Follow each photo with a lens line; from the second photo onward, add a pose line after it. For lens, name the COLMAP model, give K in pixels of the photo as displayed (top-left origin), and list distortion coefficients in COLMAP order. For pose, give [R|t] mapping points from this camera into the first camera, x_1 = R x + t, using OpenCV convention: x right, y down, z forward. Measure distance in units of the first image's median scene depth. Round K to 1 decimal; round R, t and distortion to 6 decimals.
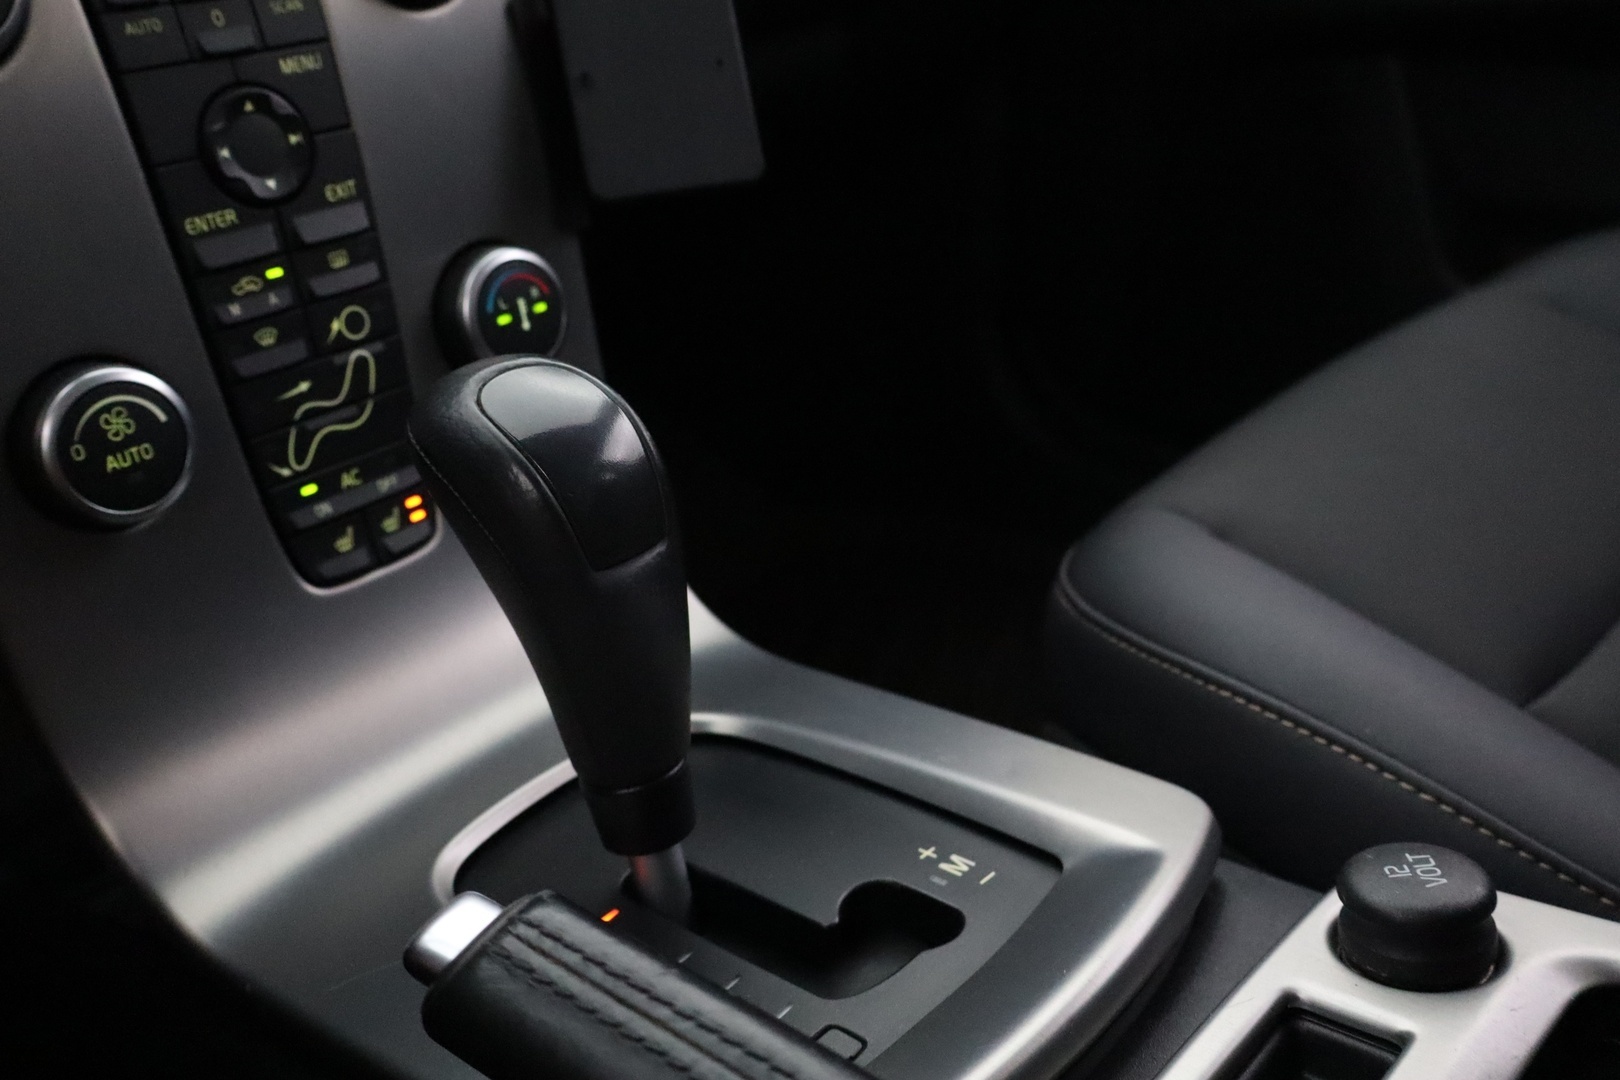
lens RADIAL K [[1550.5, 0, 810.0], [0, 1550.5, 540.0], [0, 0, 1]] dist [0.007879, -0.007014]
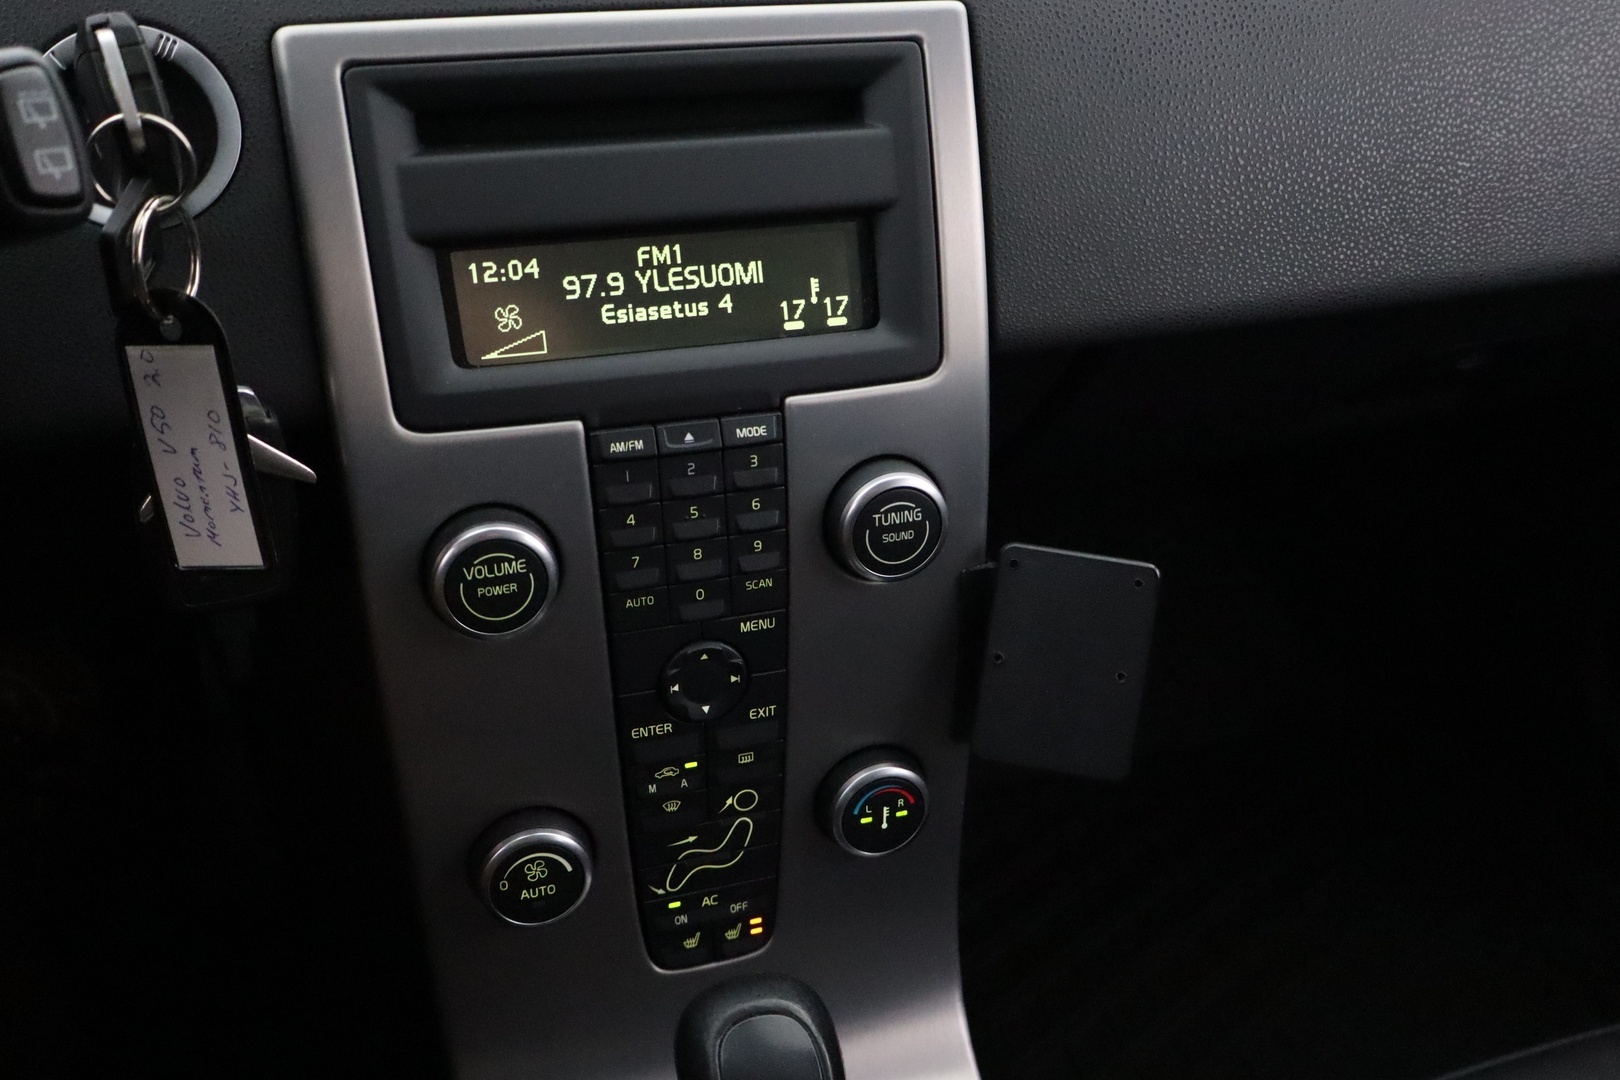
lens RADIAL K [[1550.5, 0, 810.0], [0, 1550.5, 540.0], [0, 0, 1]] dist [0.007879, -0.007014]
pose [[0.845277, 0.372803, -0.382785, 0.162115], [-0.309848, 0.925627, 0.217274, -0.645372], [0.435317, -0.065051, 0.897924, -0.107522]]
